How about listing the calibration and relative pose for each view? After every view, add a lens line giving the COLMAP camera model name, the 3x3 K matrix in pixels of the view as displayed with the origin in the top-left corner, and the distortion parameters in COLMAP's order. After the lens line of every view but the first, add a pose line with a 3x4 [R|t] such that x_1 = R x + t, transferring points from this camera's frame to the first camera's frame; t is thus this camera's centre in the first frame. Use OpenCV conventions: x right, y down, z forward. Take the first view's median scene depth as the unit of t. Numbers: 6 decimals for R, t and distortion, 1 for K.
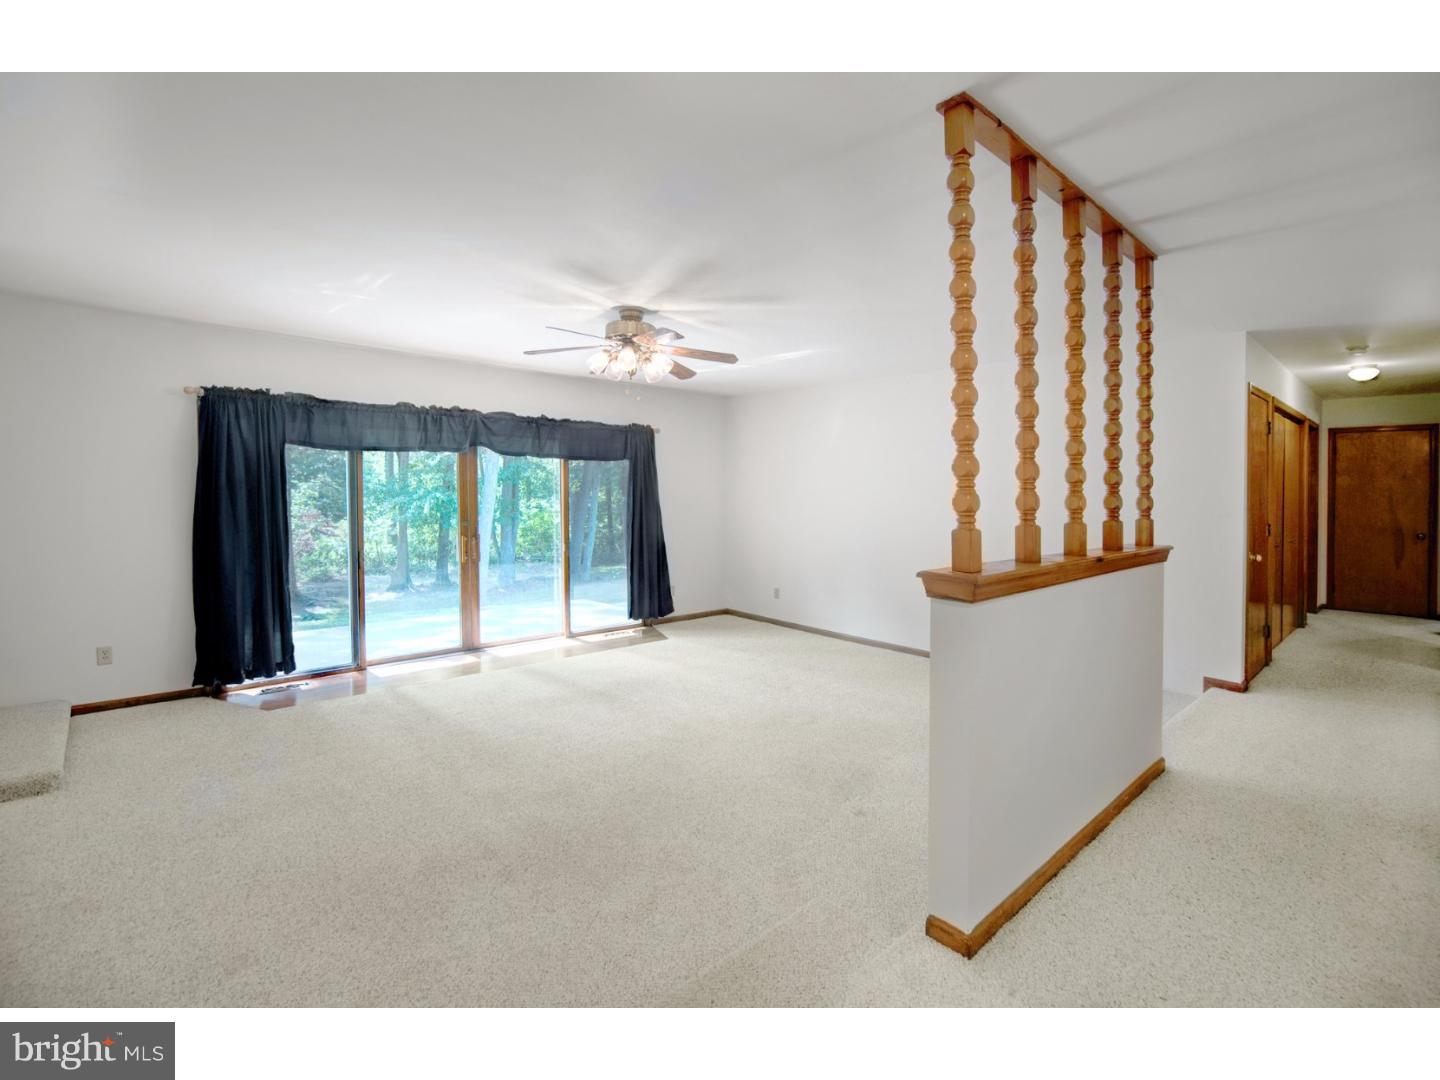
lens RADIAL K [[669.3, 0, 731.6], [0, 669.3, 504.9], [0, 0, 1]] dist [-0.003707, -0.000862]
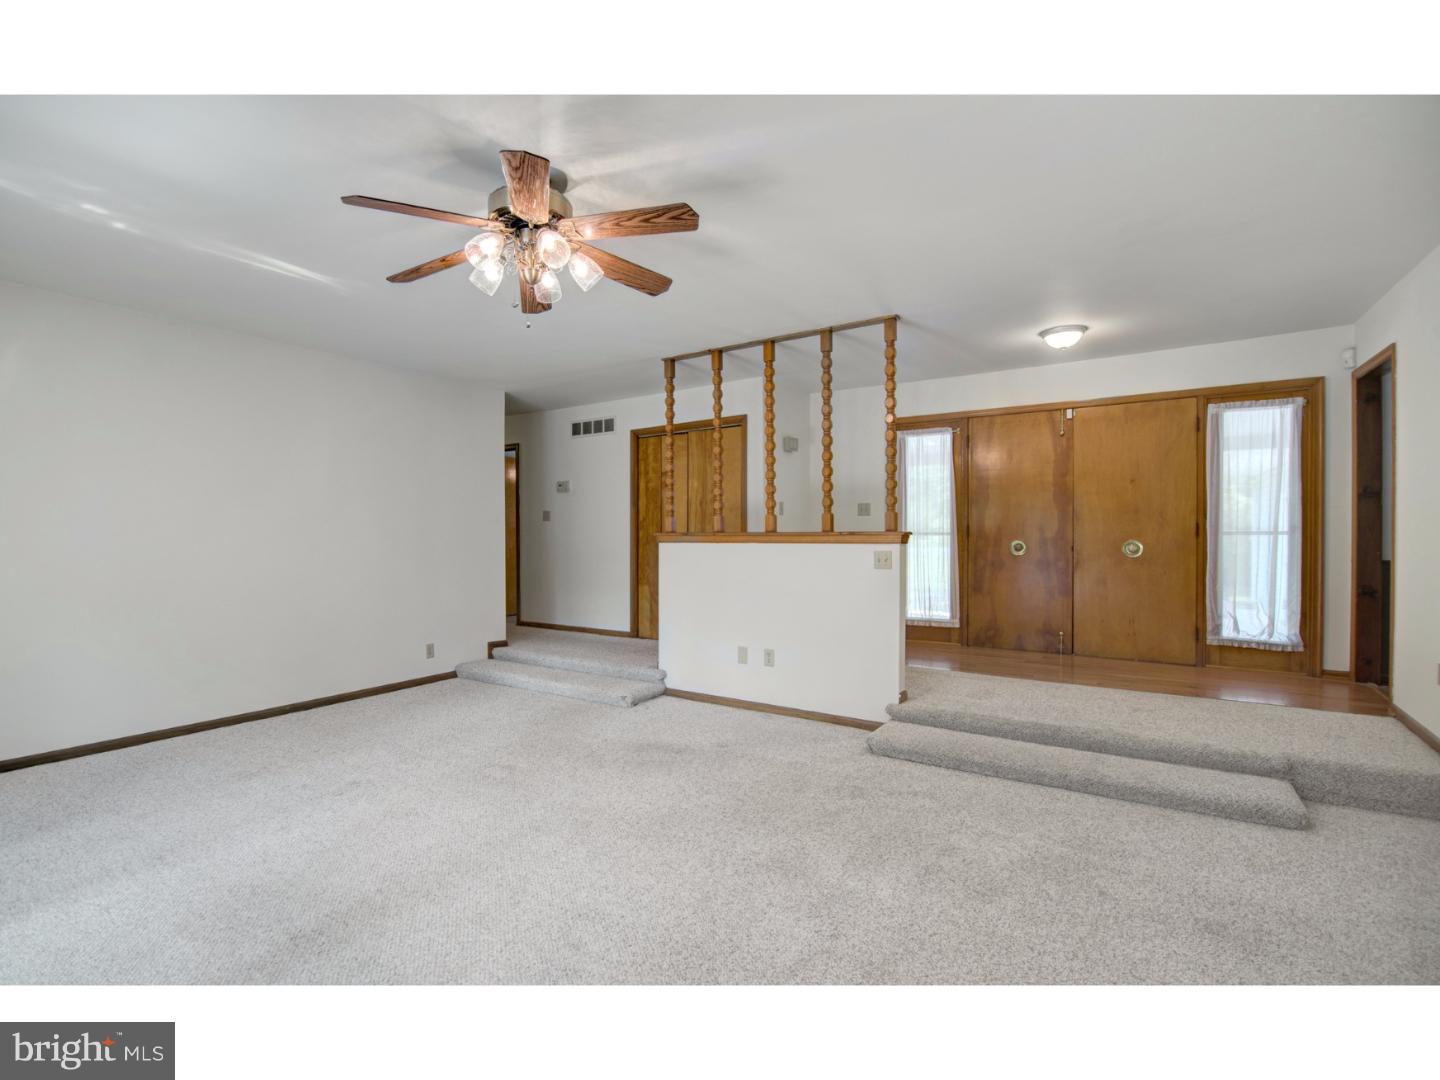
lens RADIAL K [[692.2, 0, 681.6], [0, 692.2, 533.4], [0, 0, 1]] dist [-0.002080, -0.000227]
pose [[-0.219560, -0.014885, 0.975486, -0.601965], [0.021579, 0.999565, 0.020109, 0.017318], [-0.975360, 0.025465, -0.219143, 0.765056]]
